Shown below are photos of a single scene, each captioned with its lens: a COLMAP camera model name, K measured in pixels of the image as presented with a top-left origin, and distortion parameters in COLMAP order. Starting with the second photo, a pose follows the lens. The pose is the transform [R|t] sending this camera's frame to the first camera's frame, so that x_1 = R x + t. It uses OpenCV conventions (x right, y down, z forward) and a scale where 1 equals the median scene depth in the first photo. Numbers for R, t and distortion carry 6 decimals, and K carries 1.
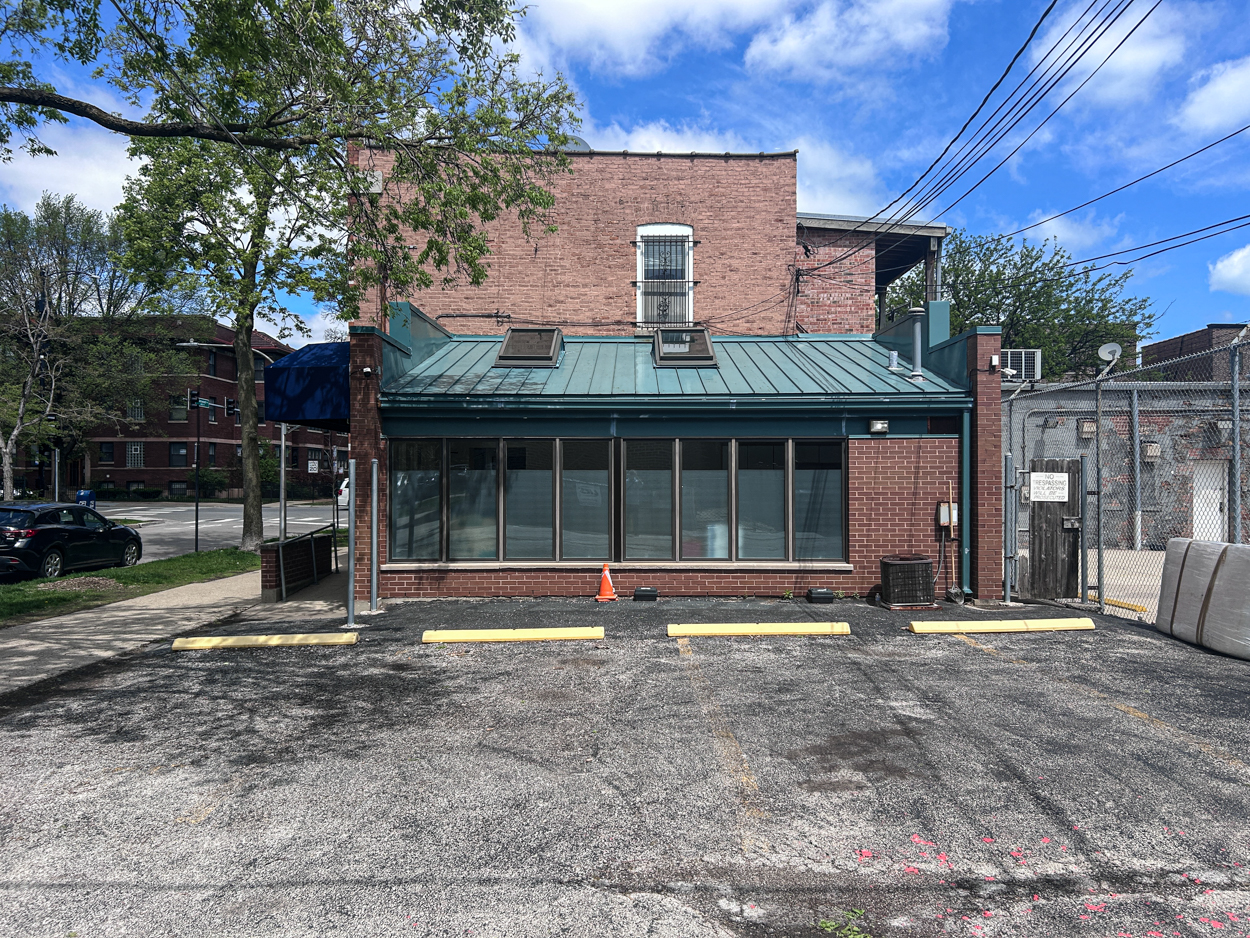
lens RADIAL K [[928.9, 0, 625.0], [0, 928.9, 473.8], [0, 0, 1]] dist [0.013539, 0.003254]
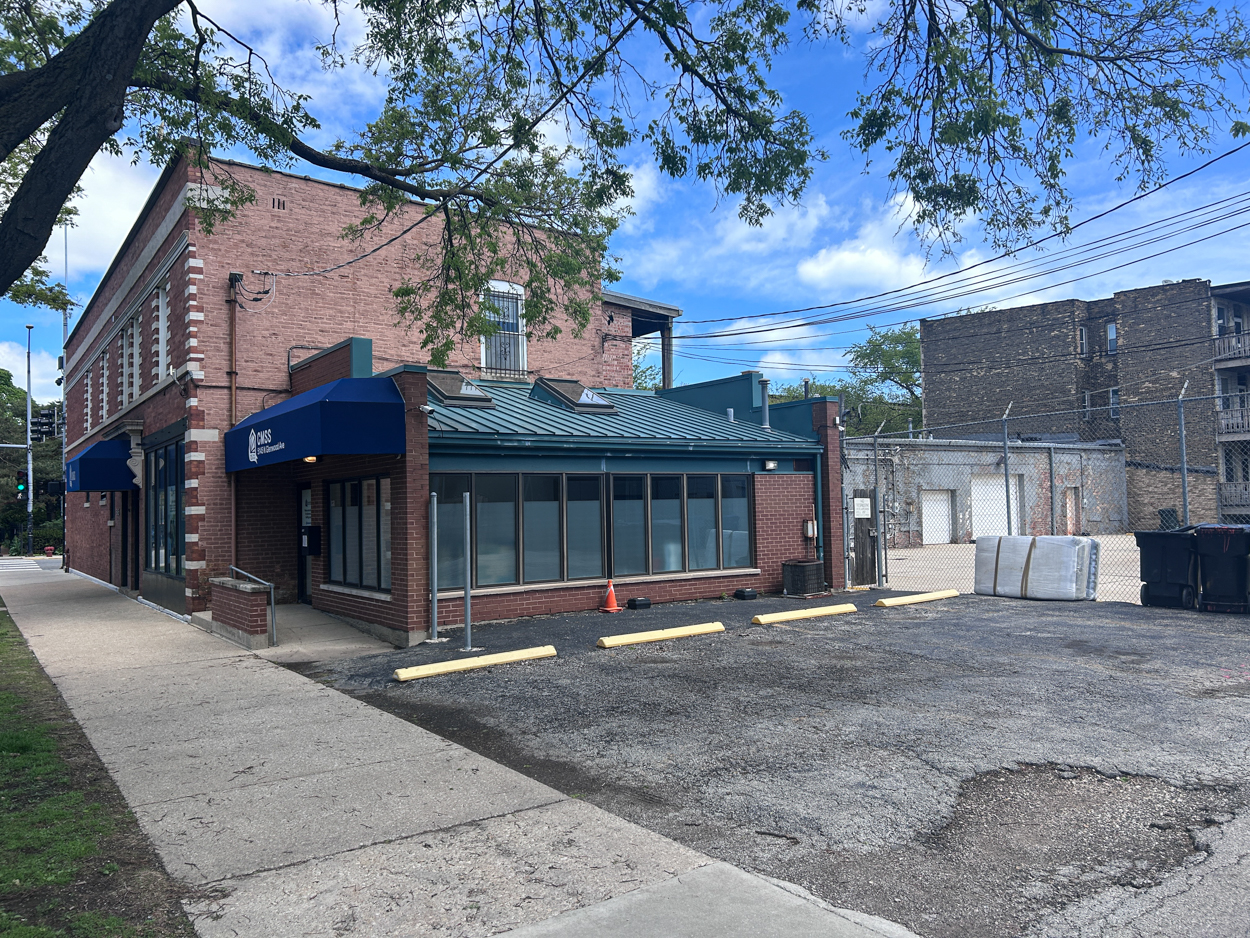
lens RADIAL K [[928.9, 0, 623.0], [0, 928.9, 463.5], [0, 0, 1]] dist [0.013539, 0.003254]
pose [[0.811478, 0.011581, 0.584268, -0.690779], [0.018469, 0.998796, -0.045448, 0.003391], [-0.584091, 0.047671, 0.810287, 0.030846]]
